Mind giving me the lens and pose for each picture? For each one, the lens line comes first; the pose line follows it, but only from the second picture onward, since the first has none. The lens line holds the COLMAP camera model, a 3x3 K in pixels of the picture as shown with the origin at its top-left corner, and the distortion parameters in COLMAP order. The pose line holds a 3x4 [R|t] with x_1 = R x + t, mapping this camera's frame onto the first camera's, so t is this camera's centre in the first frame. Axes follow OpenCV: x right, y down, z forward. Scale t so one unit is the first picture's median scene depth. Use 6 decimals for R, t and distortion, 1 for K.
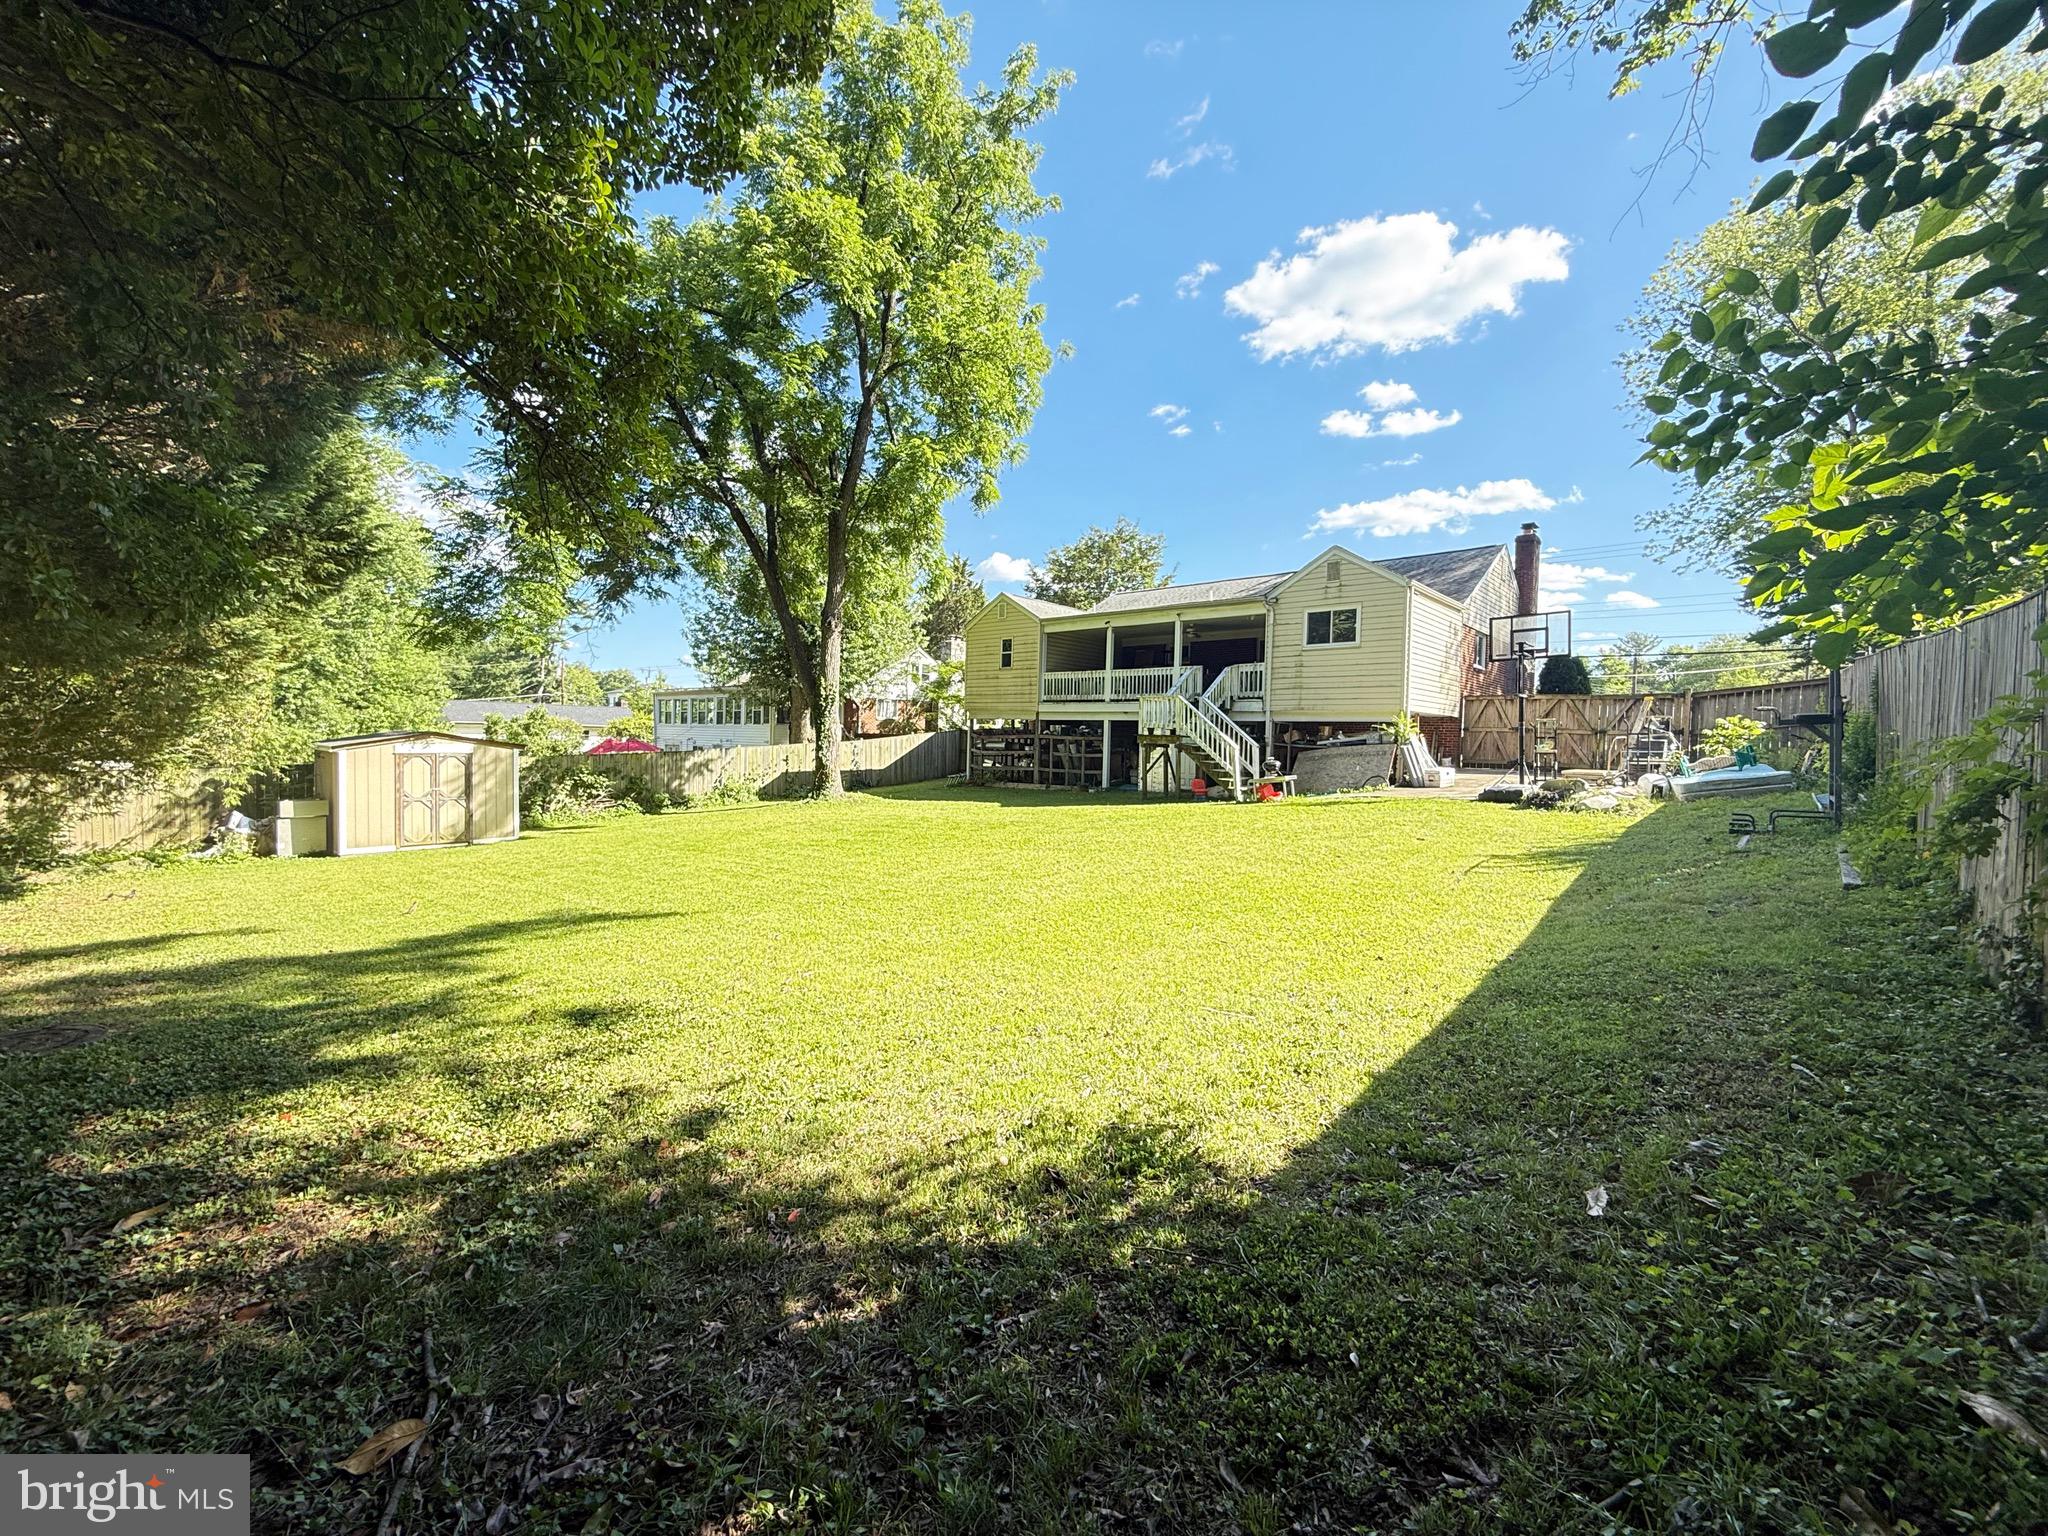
lens RADIAL K [[809.7, 0, 1024.0], [0, 809.7, 768.0], [0, 0, 1]] dist [-0.000277, 0.000054]
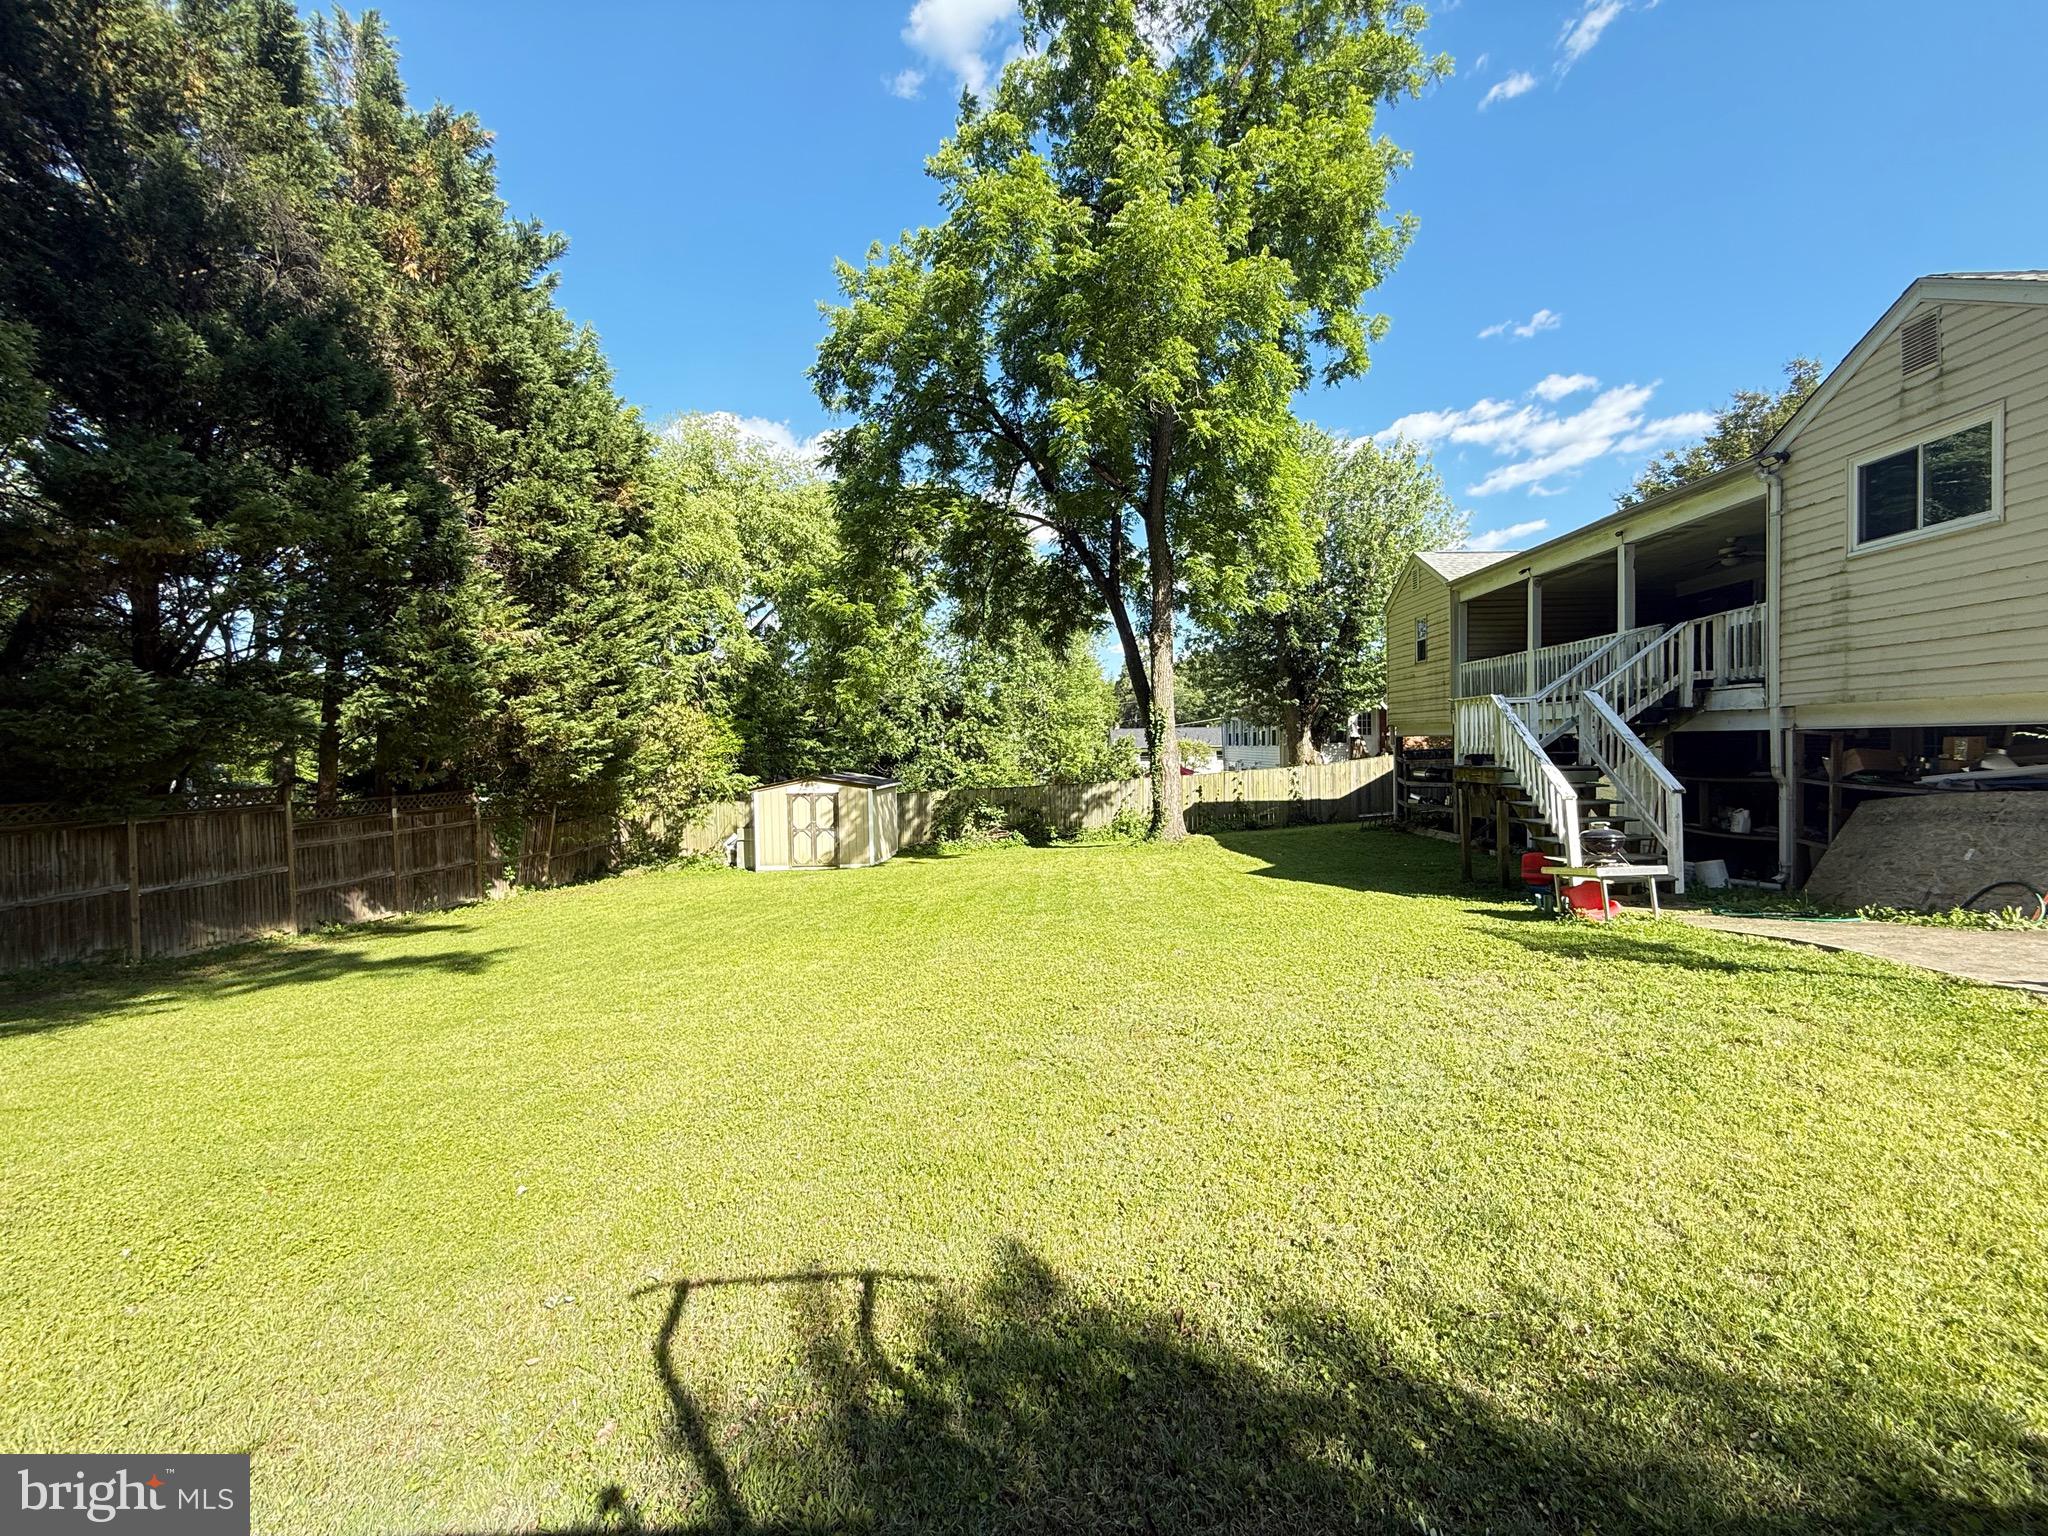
lens RADIAL K [[809.7, 0, 1024.0], [0, 809.7, 768.0], [0, 0, 1]] dist [-0.000277, 0.000054]
pose [[0.652997, -0.014685, -0.757218, 0.368574], [0.003345, 0.999858, -0.016506, -0.030763], [0.757353, 0.008245, 0.652954, 0.389436]]
